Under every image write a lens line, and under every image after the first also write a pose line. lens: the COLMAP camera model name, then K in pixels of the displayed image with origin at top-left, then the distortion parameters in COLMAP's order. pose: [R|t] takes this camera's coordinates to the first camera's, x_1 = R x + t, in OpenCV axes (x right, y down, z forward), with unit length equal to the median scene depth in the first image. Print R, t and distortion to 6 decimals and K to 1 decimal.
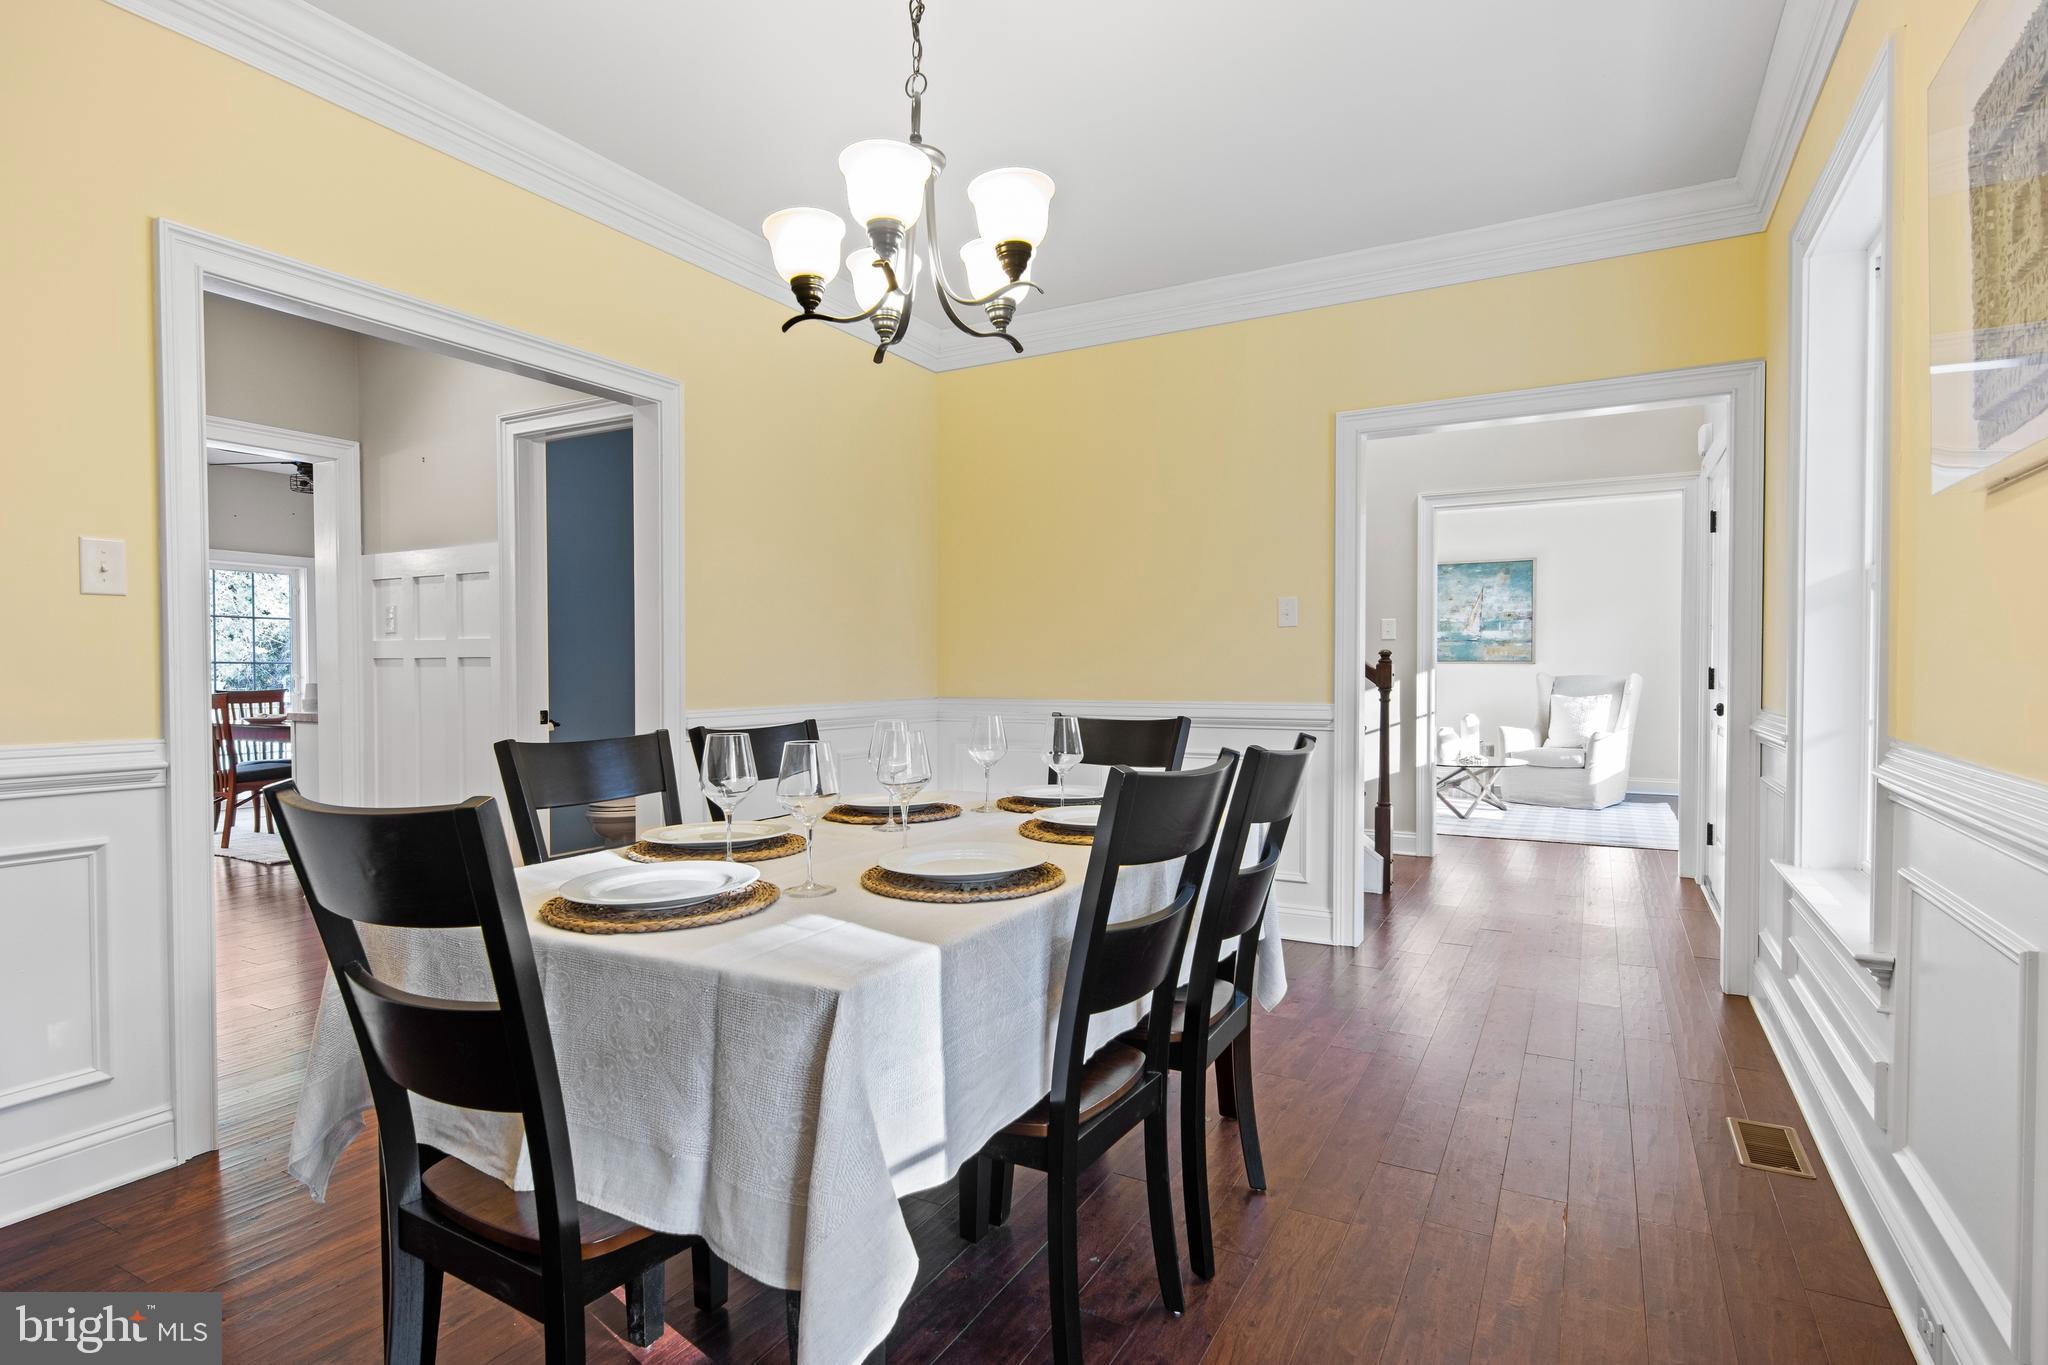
lens RADIAL K [[1048.2, 0, 1024.0], [0, 1048.2, 682.5], [0, 0, 1]] dist [0.001876, 0.000249]
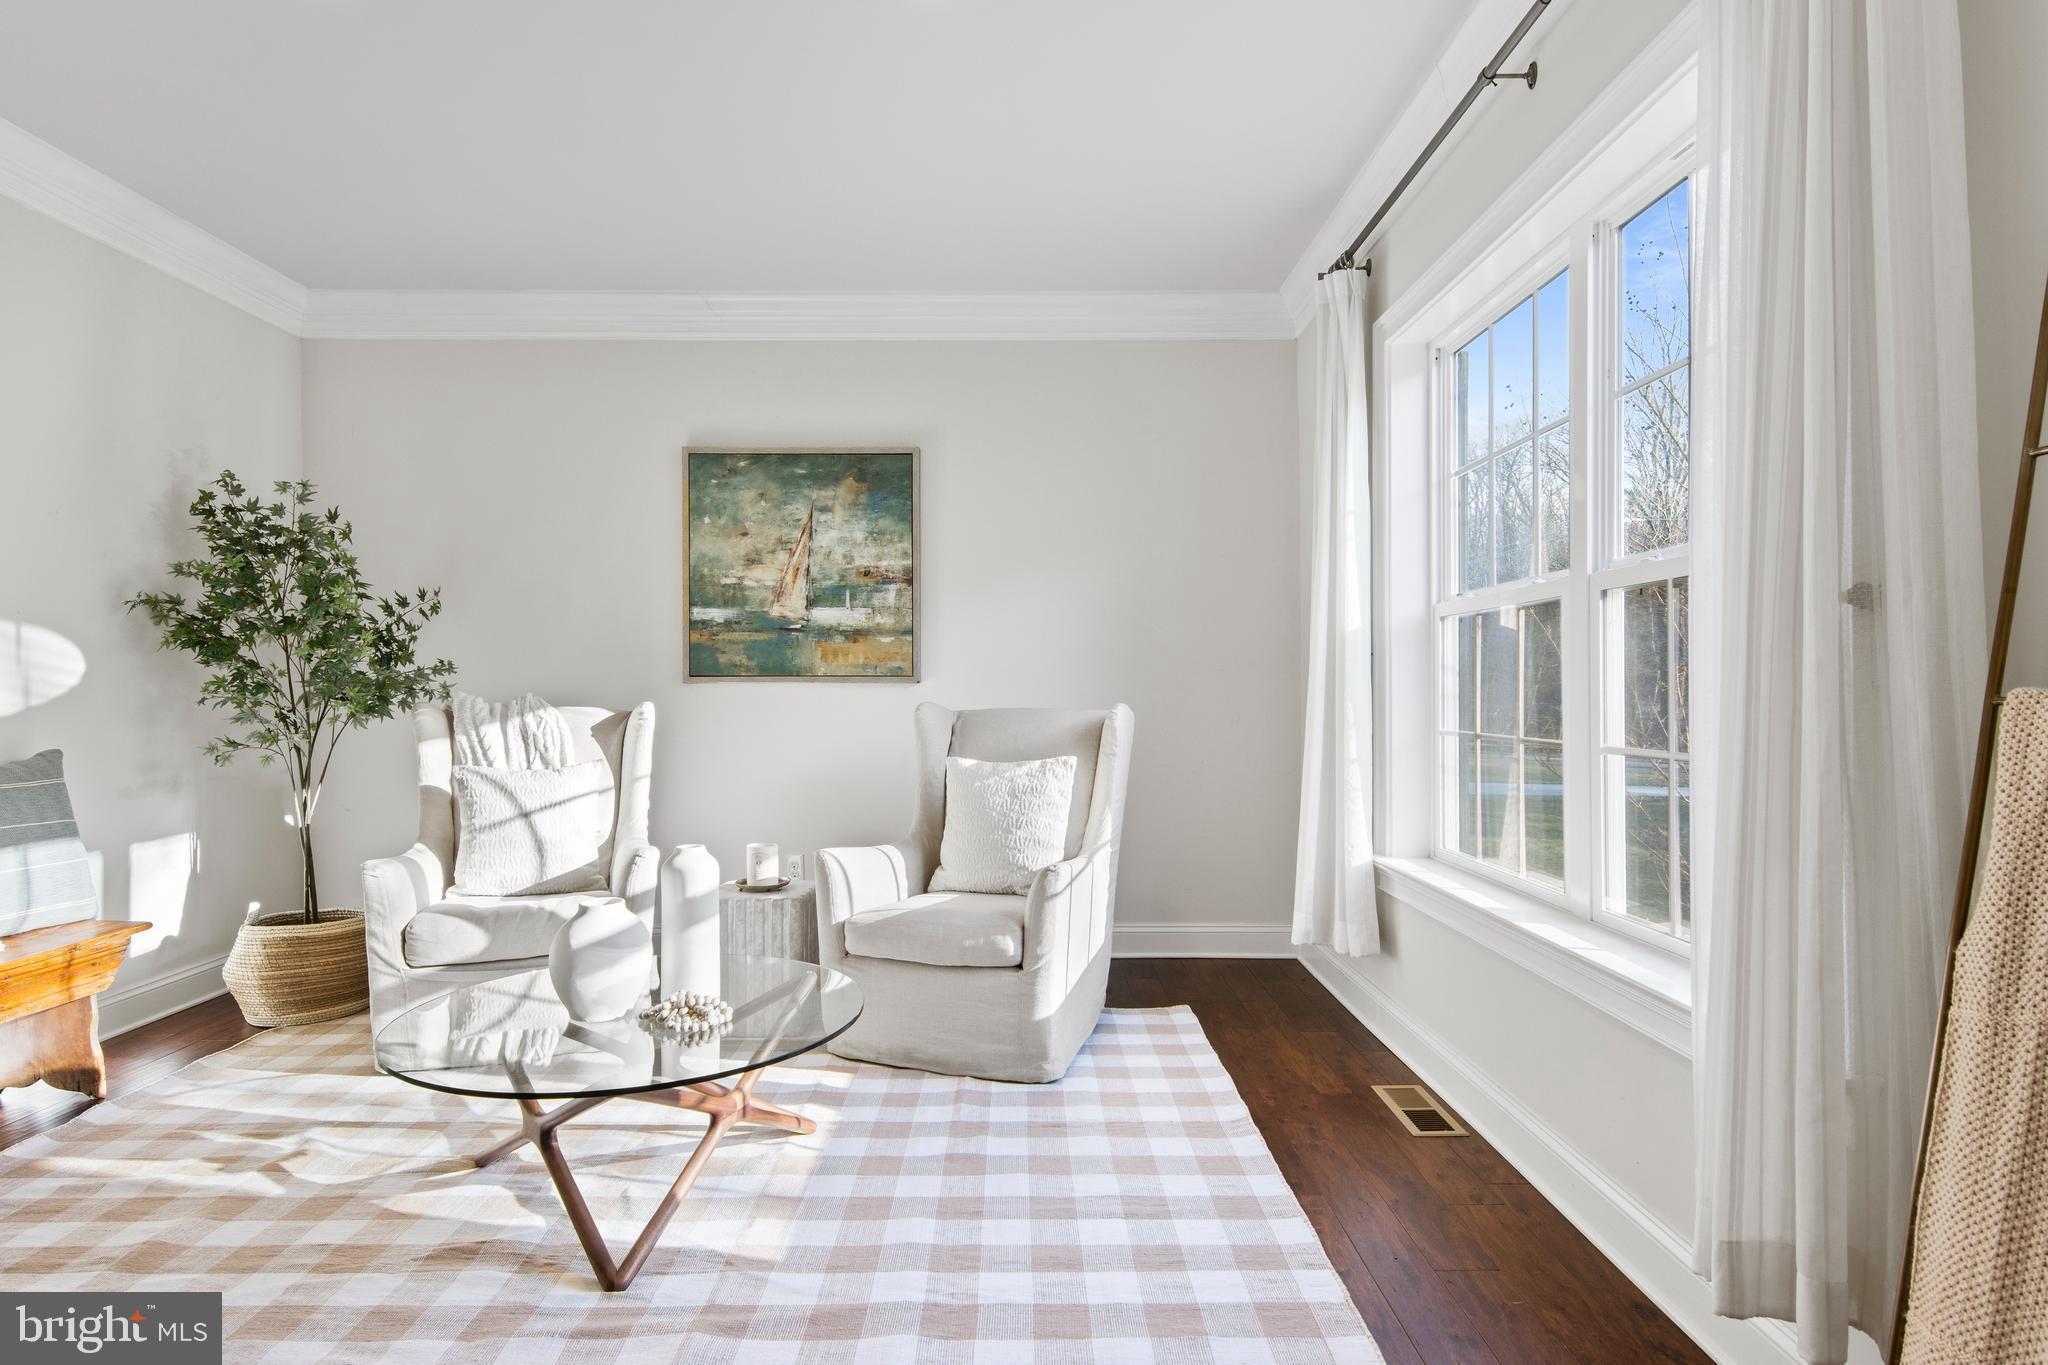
lens RADIAL K [[1074.3, 0, 1024.0], [0, 1074.3, 682.5], [0, 0, 1]] dist [0.007904, -0.000010]
pose [[0.875701, -0.004565, 0.482832, 0.300149], [0.011138, 0.999880, -0.010747, -0.011962], [-0.482726, 0.014789, 0.875647, 0.567128]]
